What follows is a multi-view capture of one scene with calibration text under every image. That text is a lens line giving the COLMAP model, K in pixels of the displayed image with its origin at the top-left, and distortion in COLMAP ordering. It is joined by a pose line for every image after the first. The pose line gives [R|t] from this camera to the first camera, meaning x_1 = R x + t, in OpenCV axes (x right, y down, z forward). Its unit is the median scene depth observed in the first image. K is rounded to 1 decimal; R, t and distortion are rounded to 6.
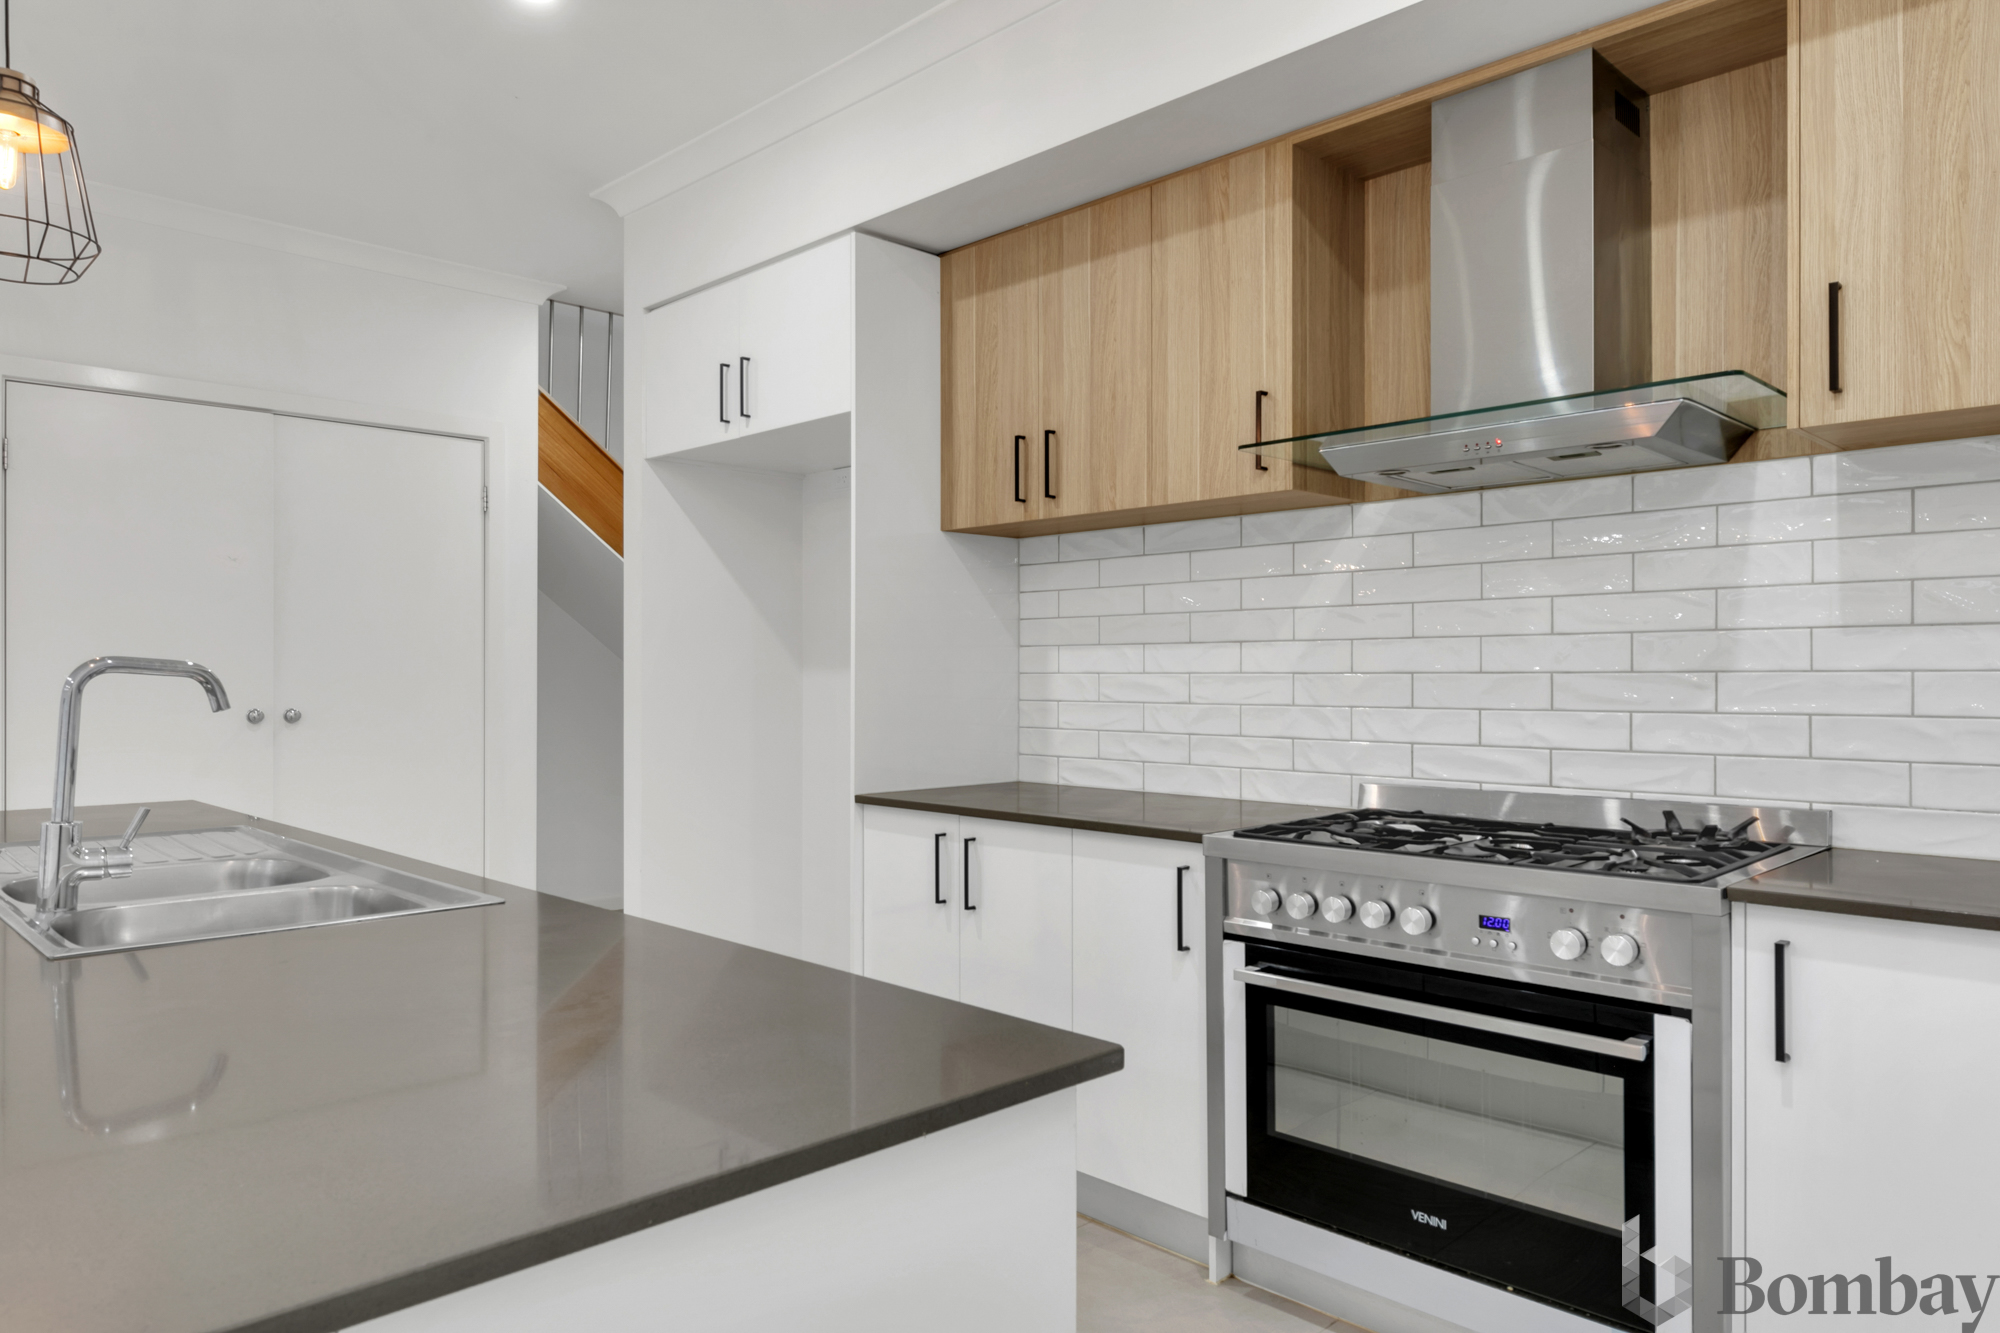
lens RADIAL K [[1295.4, 0, 998.8], [0, 1295.4, 678.5], [0, 0, 1]] dist [0.004646, -0.010727]
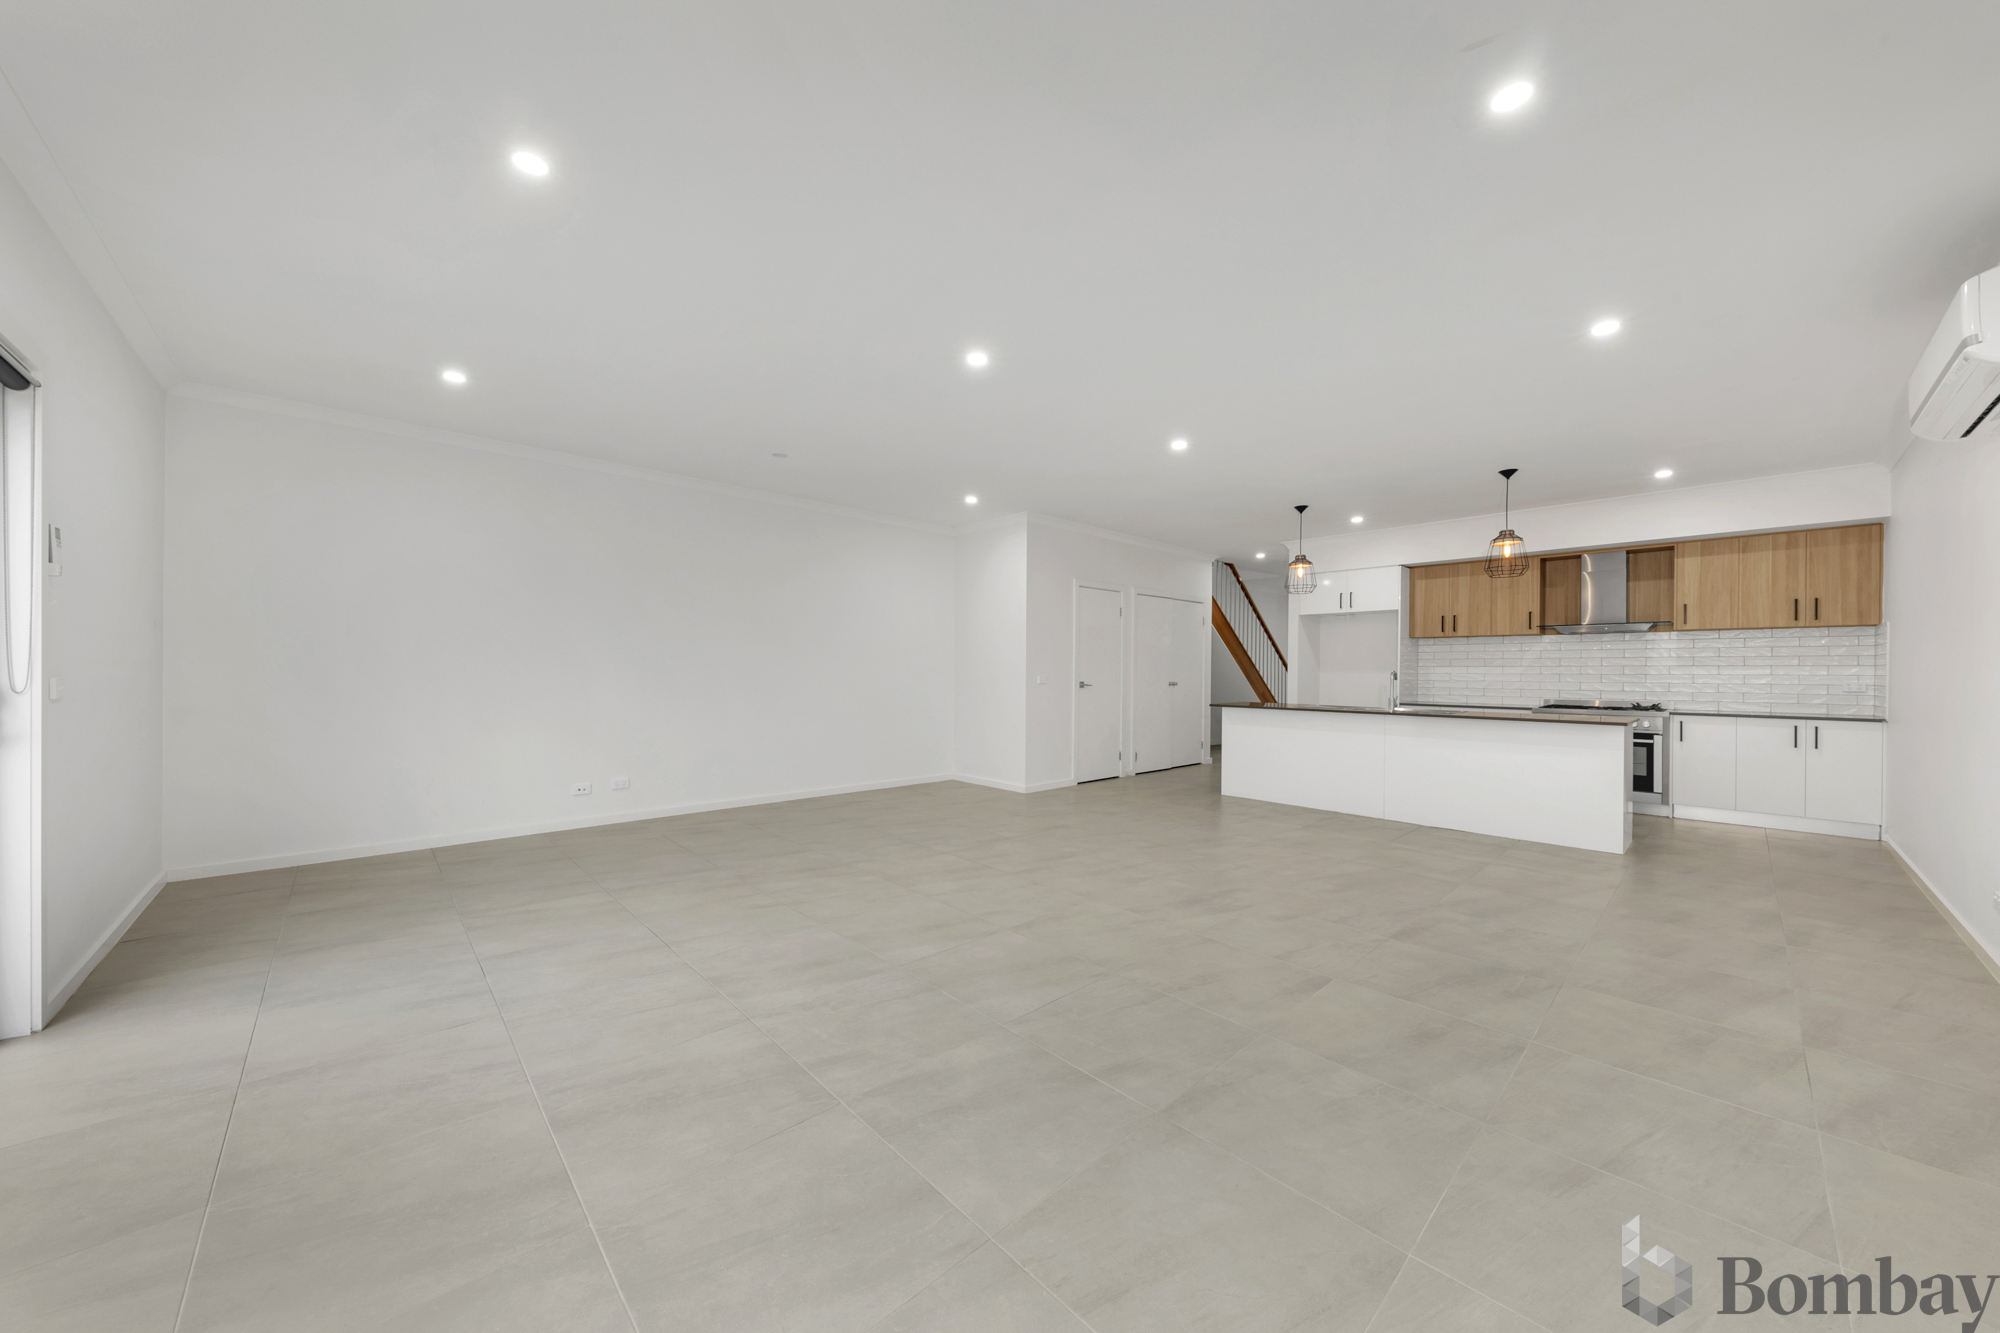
lens RADIAL K [[687.5, 0, 989.6], [0, 687.5, 671.0], [0, 0, 1]] dist [-0.003458, -0.000568]
pose [[0.999490, 0.009431, -0.030509, -1.467389], [-0.009643, 0.999930, -0.006799, 0.018064], [0.030443, 0.007090, 0.999511, -1.322048]]
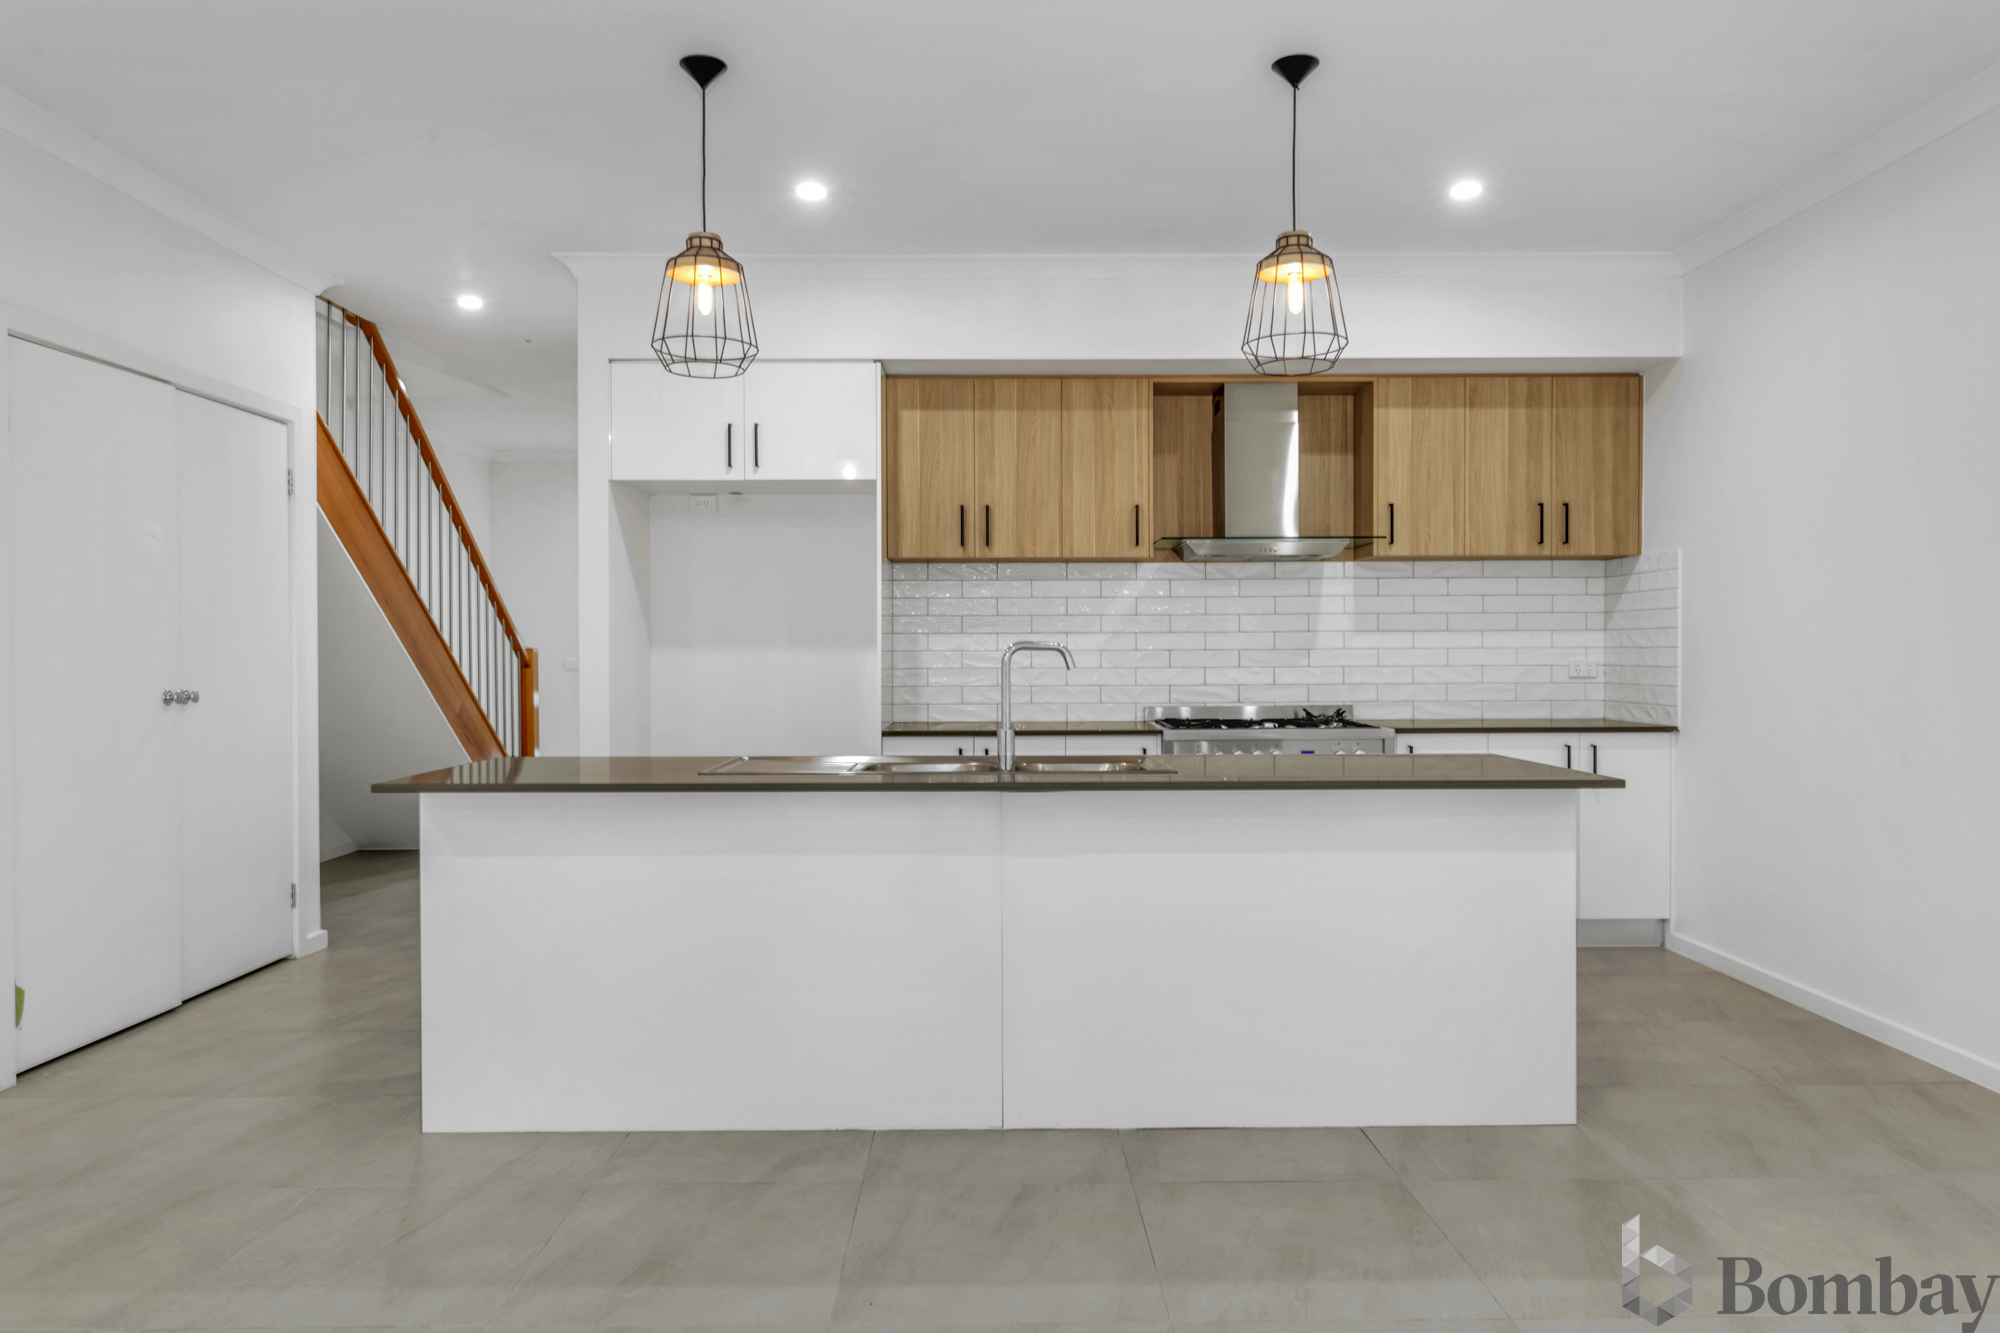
lens RADIAL K [[1295.4, 0, 1002.8], [0, 1295.4, 669.4], [0, 0, 1]] dist [0.004646, -0.010727]
pose [[0.689113, -0.011459, 0.724563, -1.225783], [0.007015, 0.999934, 0.009142, 0.005352], [-0.724620, -0.001217, 0.689148, -0.174668]]
